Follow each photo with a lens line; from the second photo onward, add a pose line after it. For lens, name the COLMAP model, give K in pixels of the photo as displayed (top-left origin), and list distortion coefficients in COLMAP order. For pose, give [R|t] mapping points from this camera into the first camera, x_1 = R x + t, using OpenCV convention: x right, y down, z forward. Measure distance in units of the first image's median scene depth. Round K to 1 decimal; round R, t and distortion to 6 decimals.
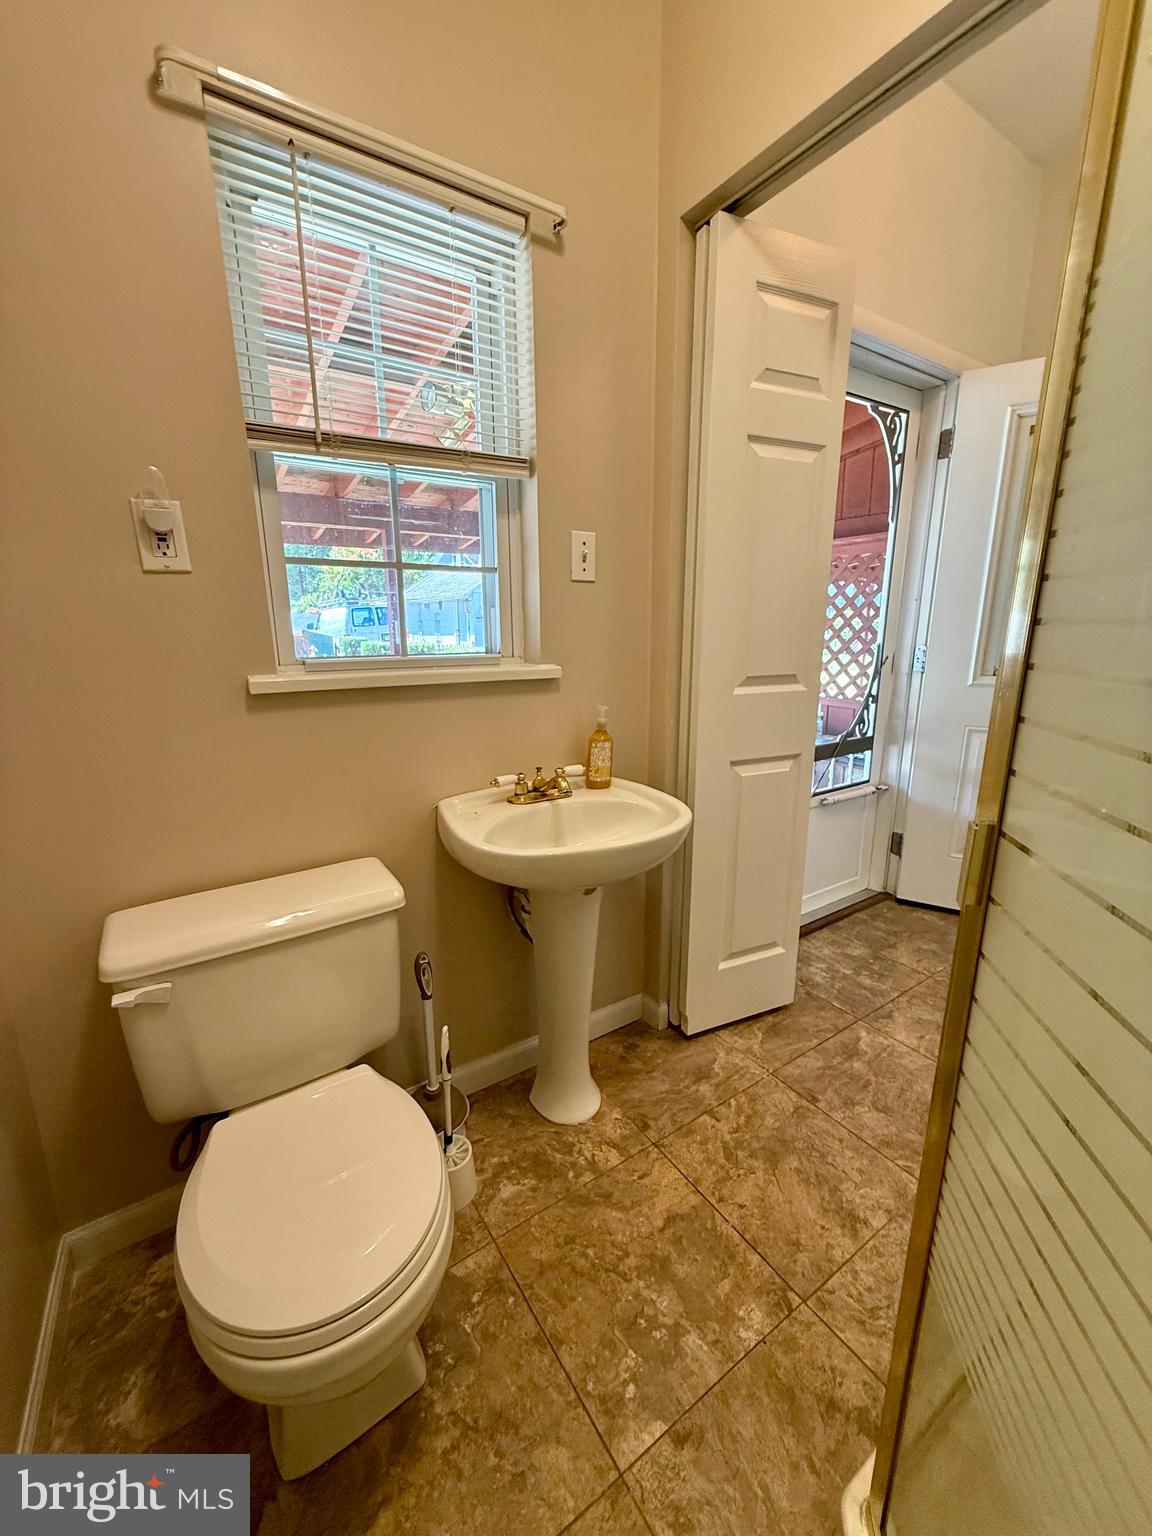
lens RADIAL K [[611.9, 0, 573.0], [0, 611.9, 768.8], [0, 0, 1]] dist [0.001050, 0.000238]
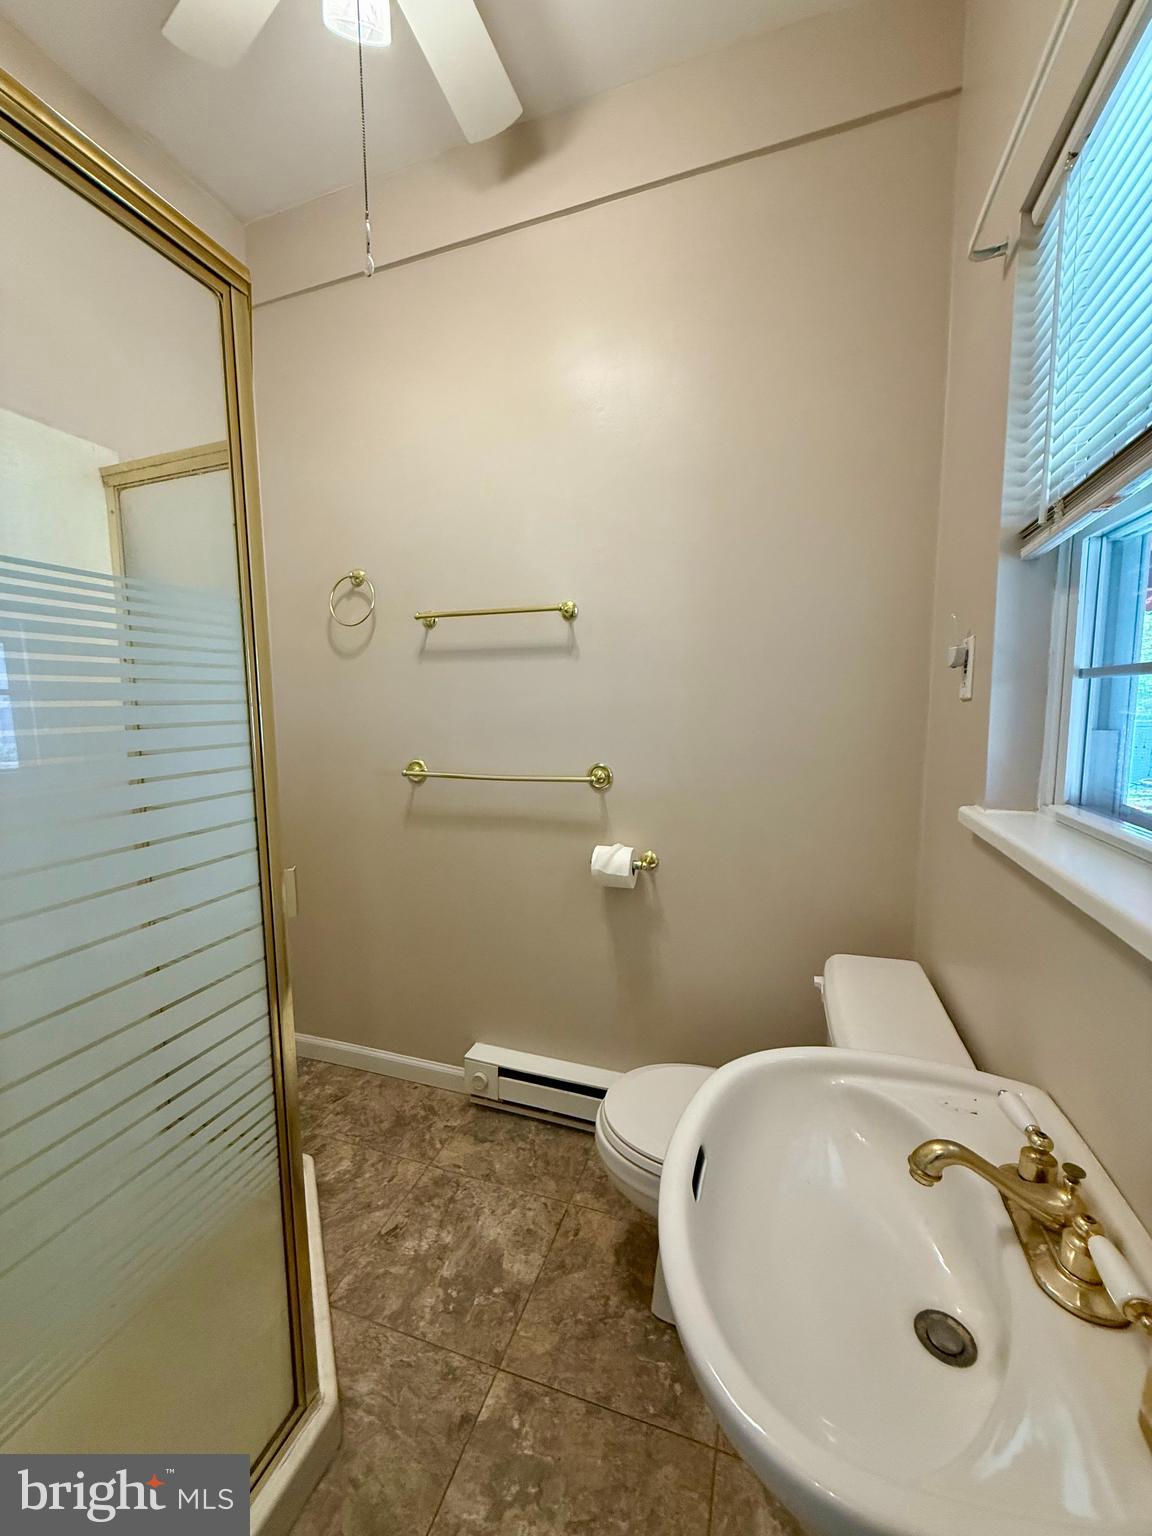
lens RADIAL K [[611.9, 0, 568.7], [0, 611.9, 768.5], [0, 0, 1]] dist [0.001050, 0.000238]
pose [[-0.794030, 0.063507, -0.604553, 0.616337], [-0.140978, 0.948174, 0.284766, -0.440702], [0.591306, 0.311341, -0.743925, 1.519823]]
